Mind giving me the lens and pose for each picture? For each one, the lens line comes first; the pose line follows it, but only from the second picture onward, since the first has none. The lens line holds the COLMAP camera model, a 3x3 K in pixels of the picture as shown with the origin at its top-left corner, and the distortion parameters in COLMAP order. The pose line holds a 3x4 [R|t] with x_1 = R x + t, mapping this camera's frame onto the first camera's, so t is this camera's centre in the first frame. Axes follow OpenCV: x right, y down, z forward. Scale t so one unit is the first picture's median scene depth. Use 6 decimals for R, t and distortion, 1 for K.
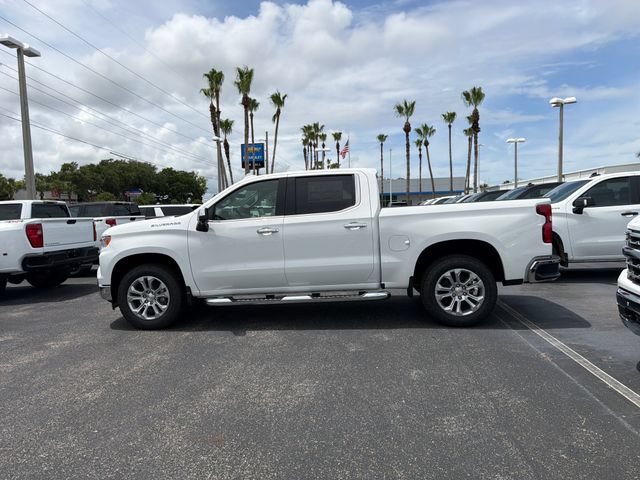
lens RADIAL K [[452.3, 0, 315.4], [0, 452.3, 237.0], [0, 0, 1]] dist [0.040923, -0.052691]
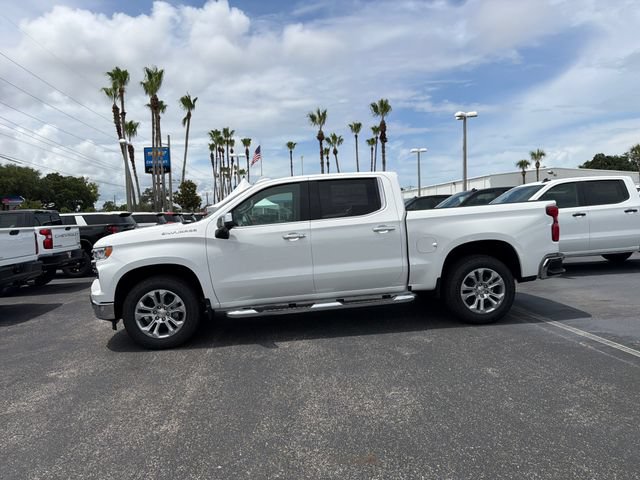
lens RADIAL K [[452.3, 0, 316.4], [0, 452.3, 237.9], [0, 0, 1]] dist [0.040923, -0.052691]
pose [[0.976561, -0.022853, 0.214023, -0.259661], [0.025620, 0.999620, -0.010161, 0.000753], [-0.213709, 0.015406, 0.976776, 0.054987]]
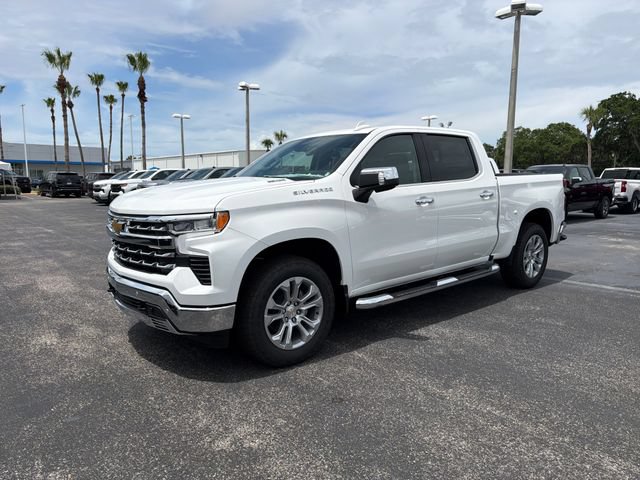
lens RADIAL K [[452.3, 0, 321.6], [0, 452.3, 241.6], [0, 0, 1]] dist [0.040923, -0.052691]
pose [[0.687412, -0.063763, 0.723463, -0.781625], [0.017684, 0.997313, 0.071096, -0.002135], [-0.726052, -0.036079, 0.686692, 0.577893]]
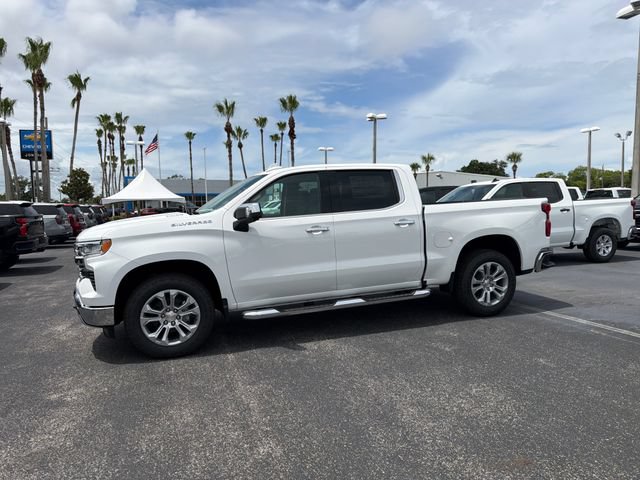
lens RADIAL K [[452.3, 0, 317.0], [0, 452.3, 242.1], [0, 0, 1]] dist [0.040923, -0.052691]
pose [[0.900952, -0.024216, 0.433243, -0.484009], [0.020764, 0.999704, 0.012698, -0.000044], [-0.433422, -0.002445, 0.901188, 0.193279]]
